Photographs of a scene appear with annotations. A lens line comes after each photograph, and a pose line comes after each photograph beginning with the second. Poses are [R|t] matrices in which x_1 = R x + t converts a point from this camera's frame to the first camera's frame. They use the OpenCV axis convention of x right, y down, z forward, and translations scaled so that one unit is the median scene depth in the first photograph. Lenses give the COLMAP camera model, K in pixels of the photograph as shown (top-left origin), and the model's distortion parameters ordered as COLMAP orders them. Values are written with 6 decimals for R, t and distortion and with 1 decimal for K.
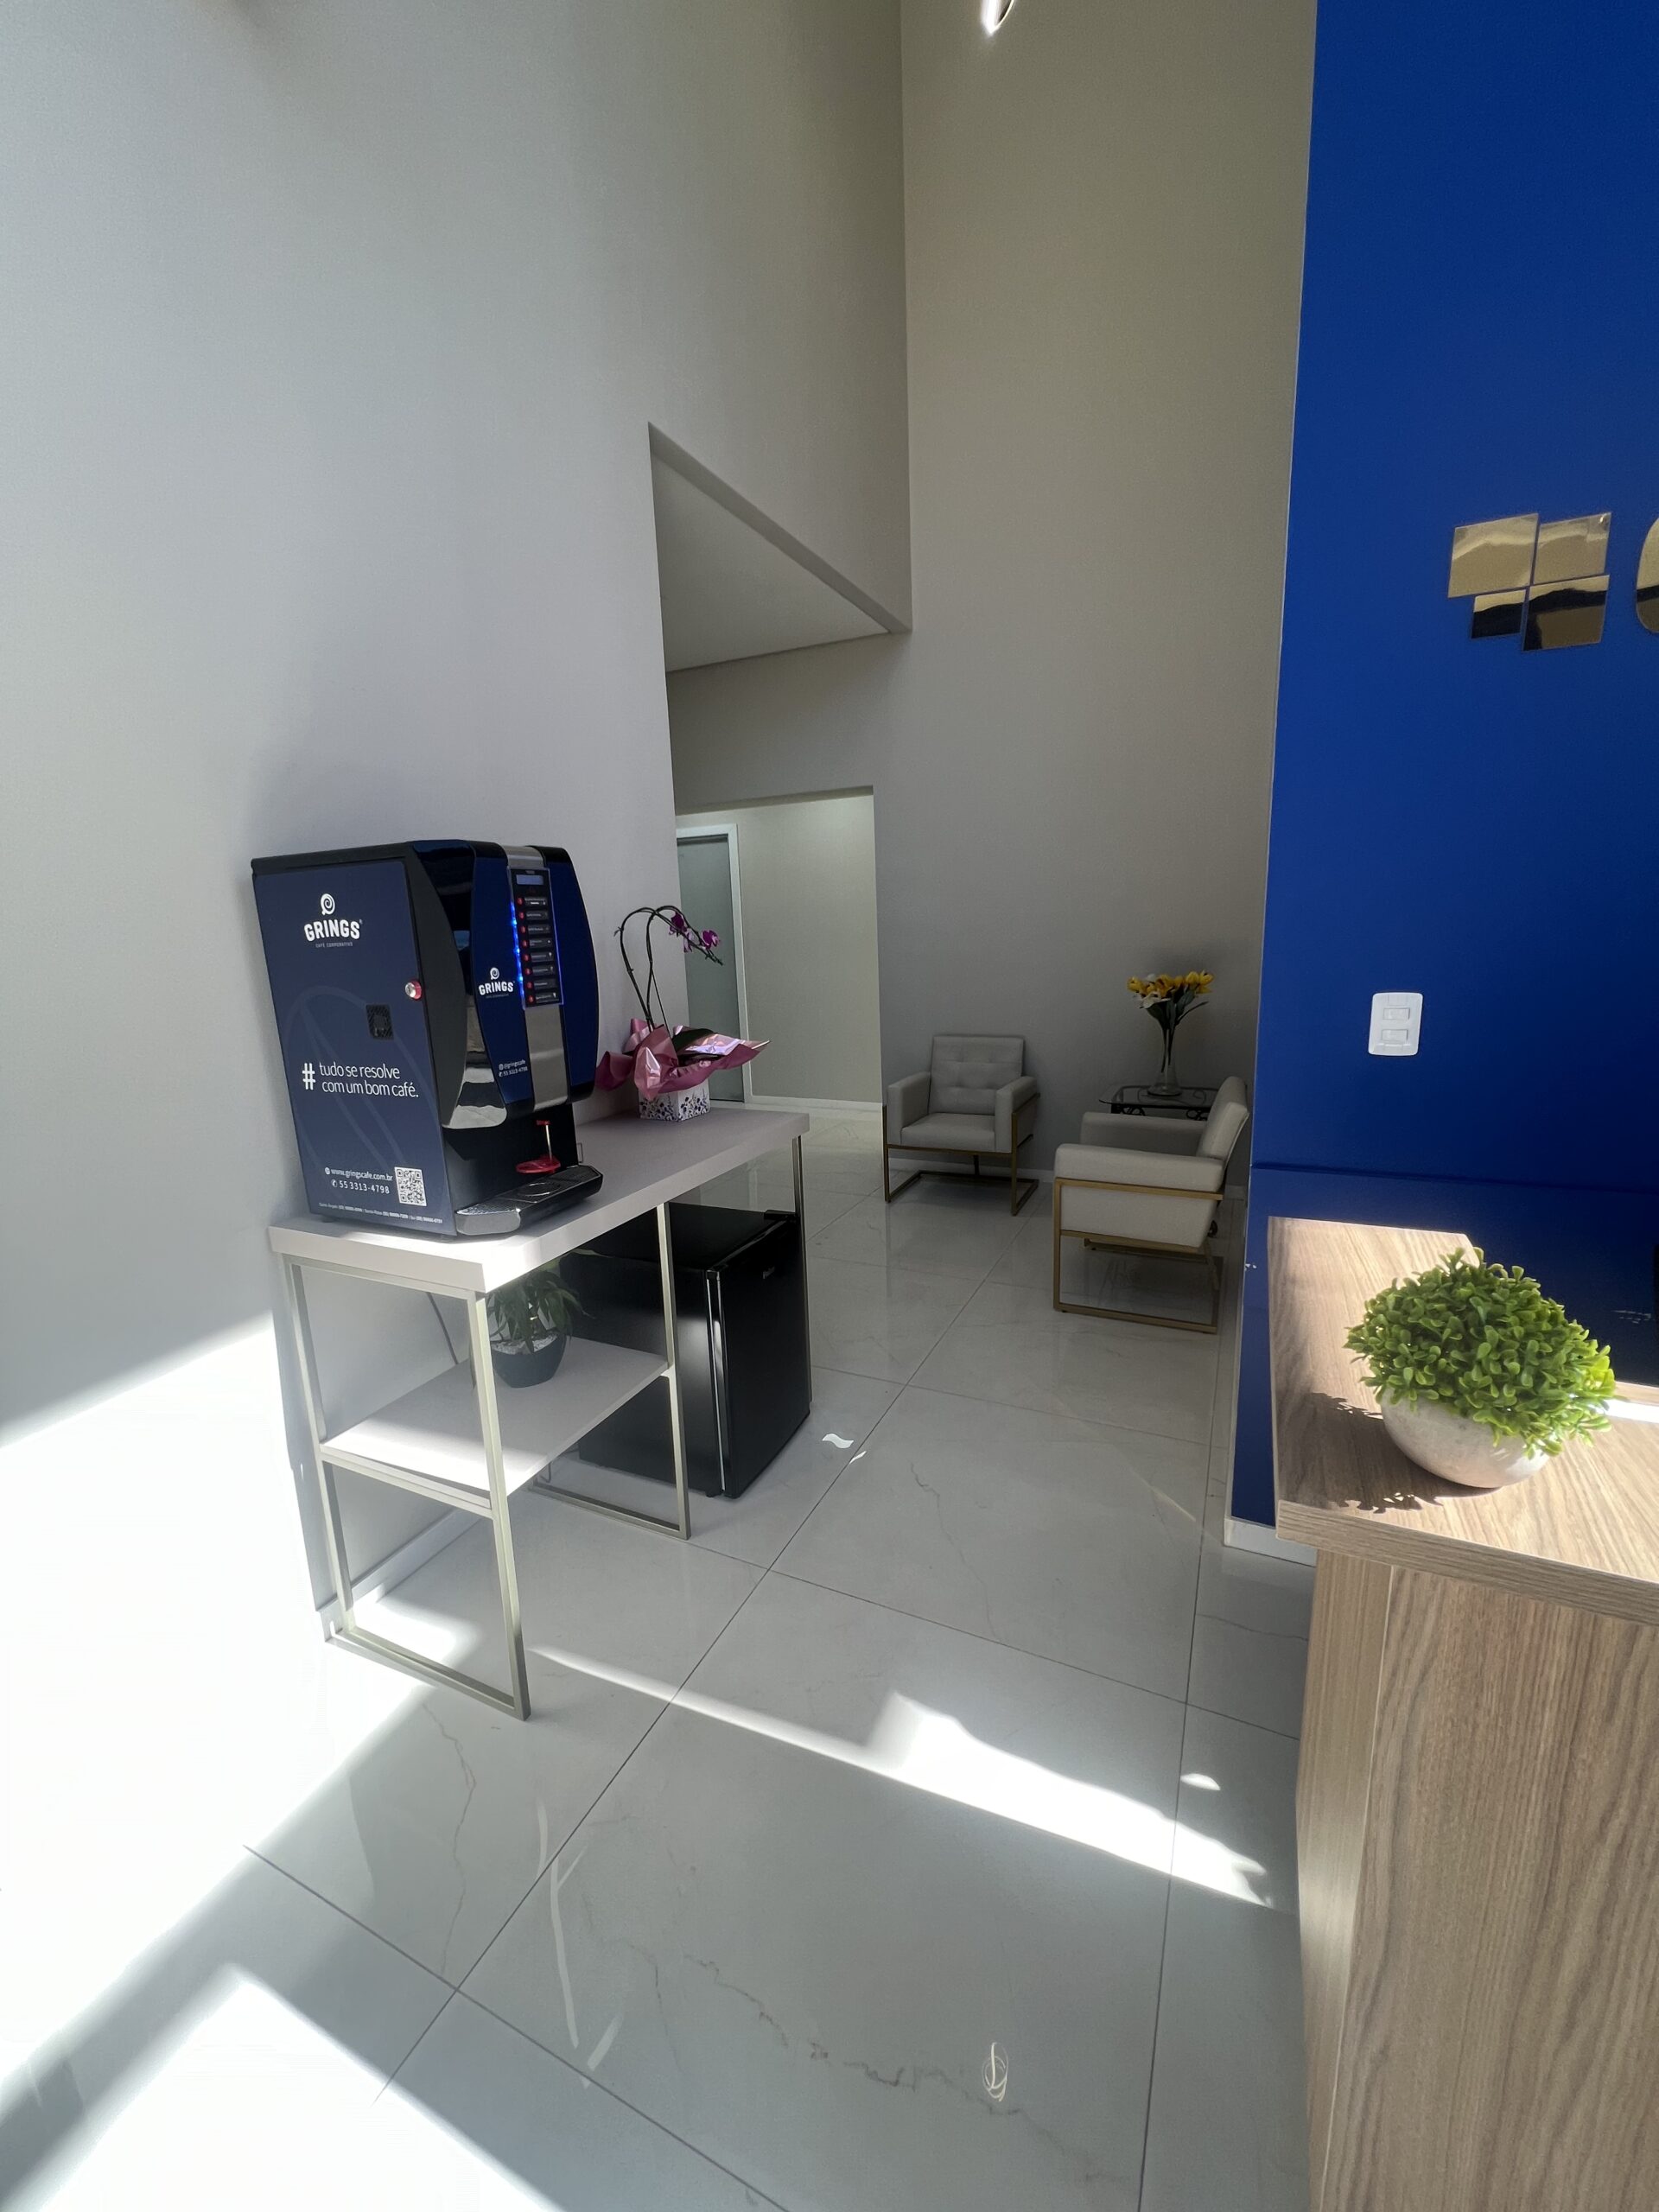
lens RADIAL K [[880.0, 0, 830.5], [0, 880.0, 1118.0], [0, 0, 1]] dist [-0.000770, -0.000017]
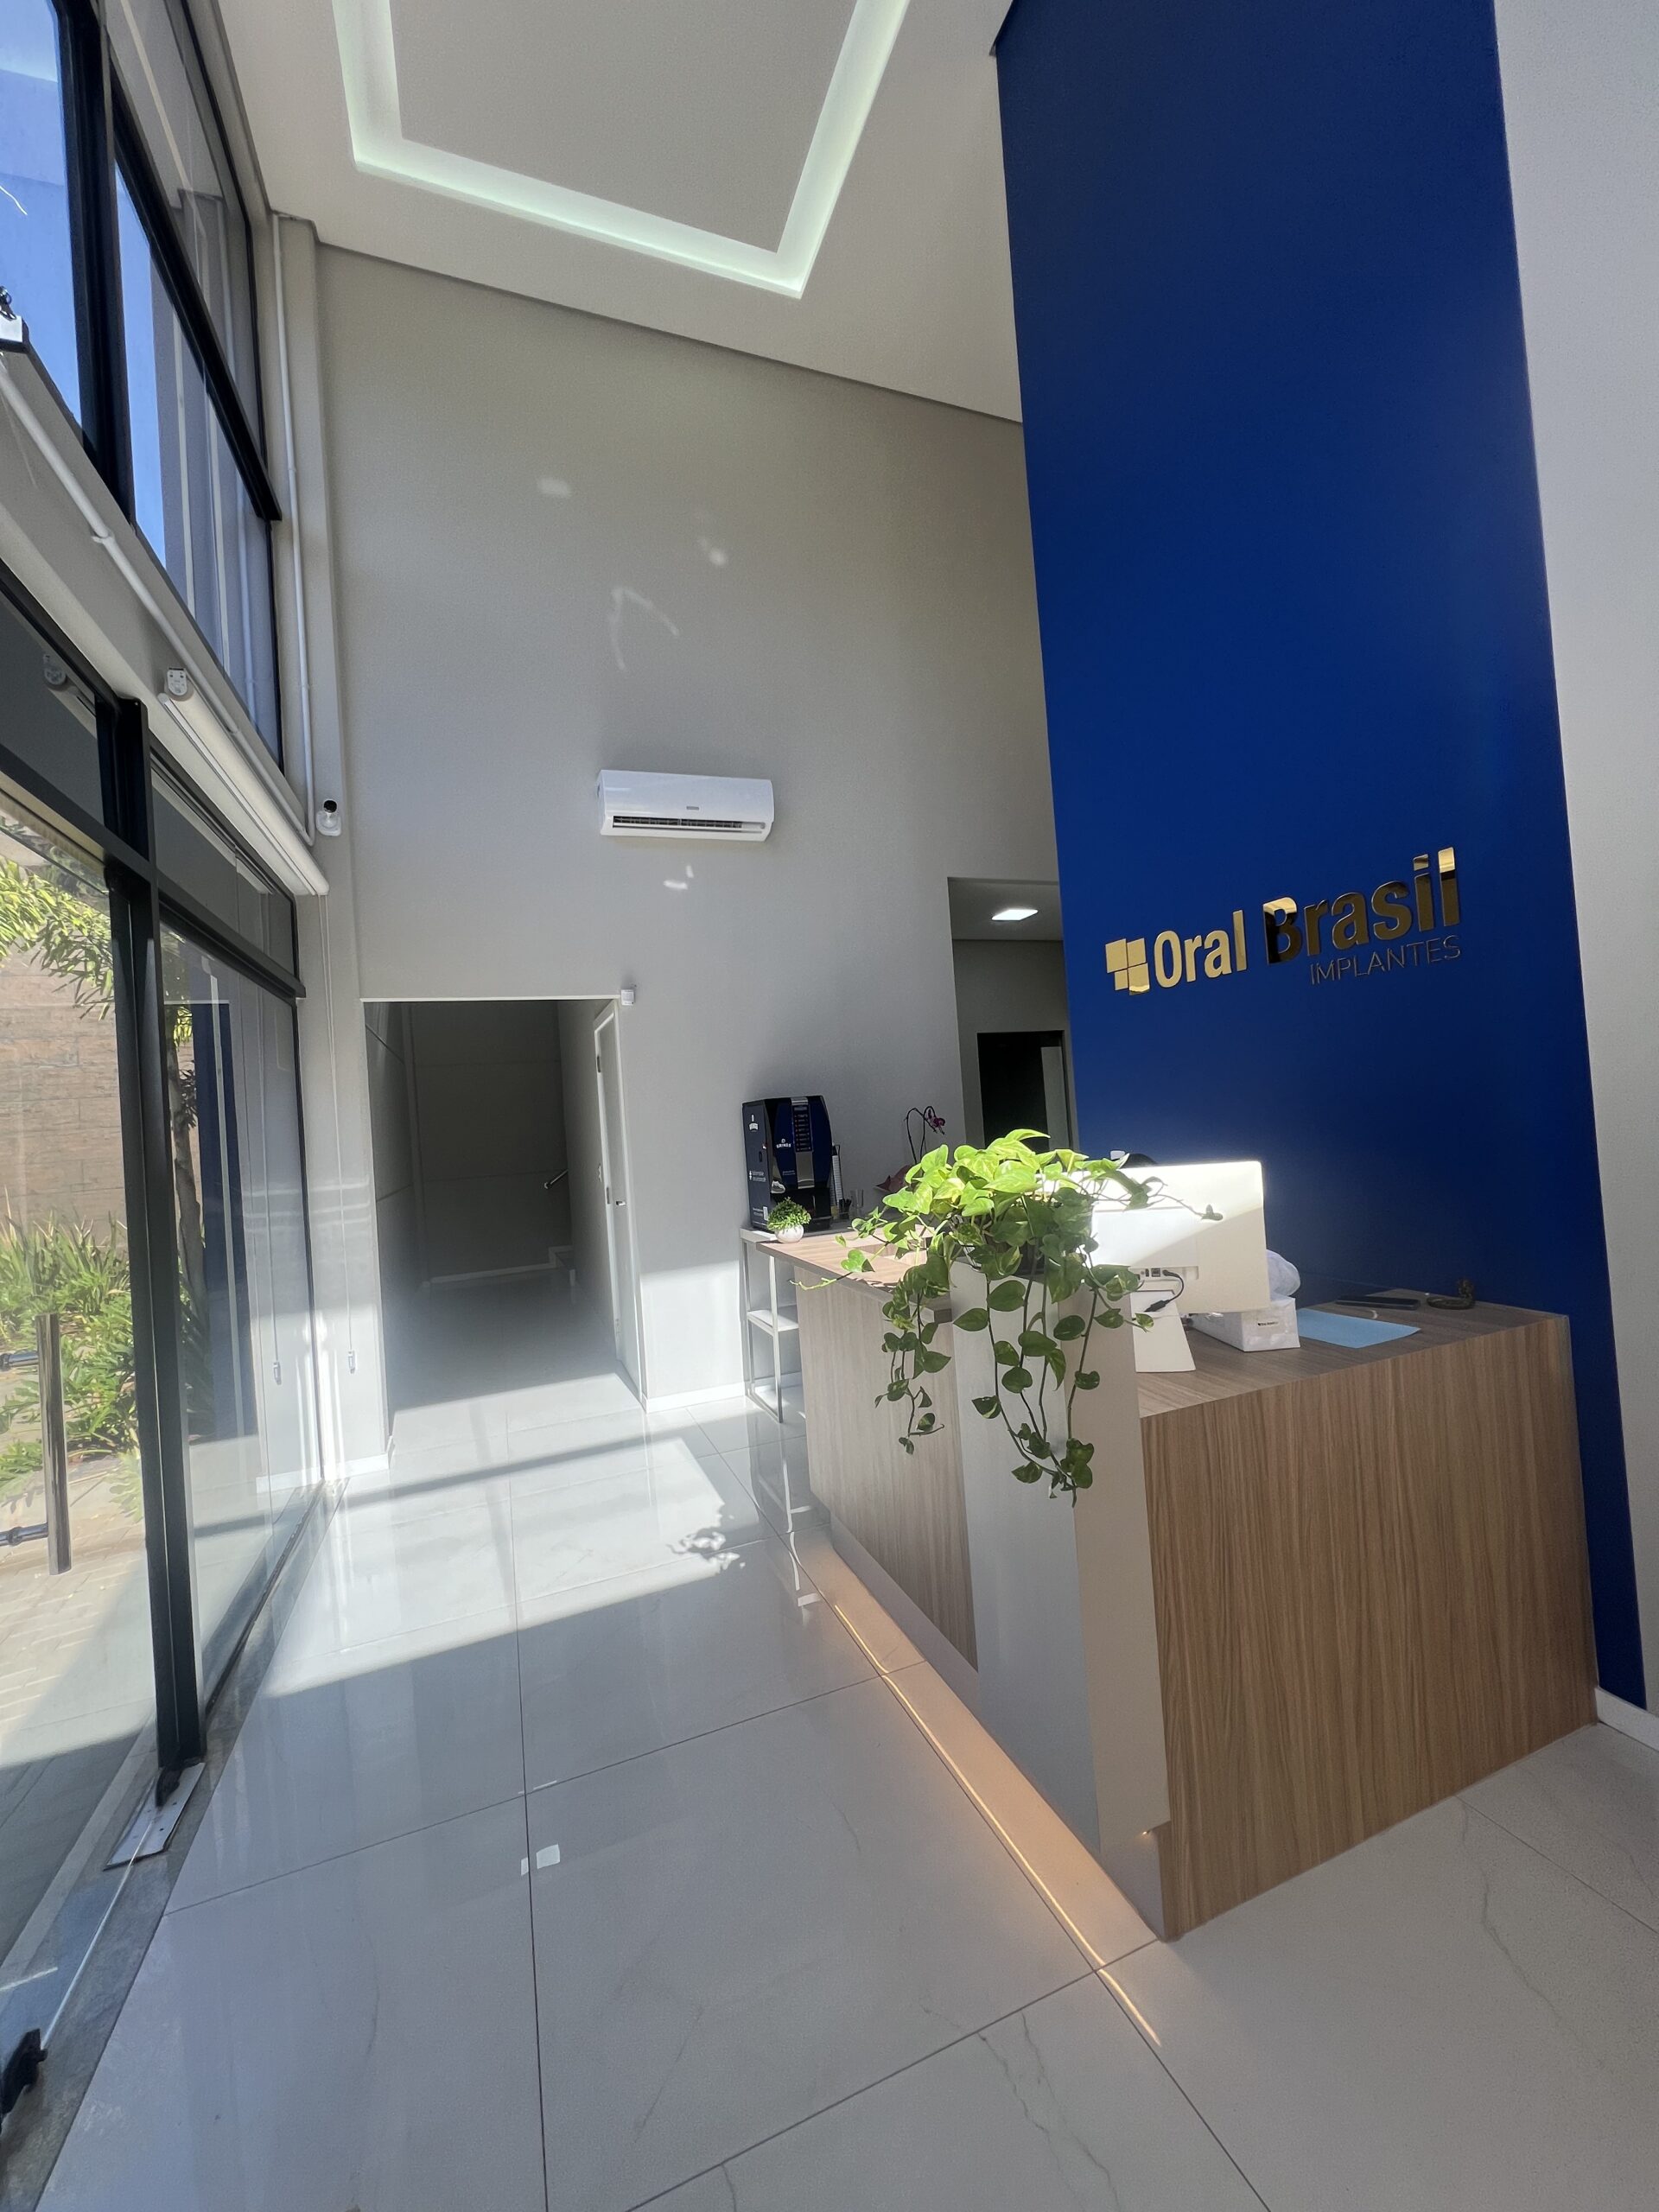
lens RADIAL K [[880.0, 0, 828.2], [0, 880.0, 1100.5], [0, 0, 1]] dist [-0.000770, -0.000017]
pose [[0.732672, -0.031352, -0.679860, 1.617415], [-0.094327, 0.984620, -0.147060, 0.115736], [0.674014, 0.171875, 0.718446, -0.982249]]
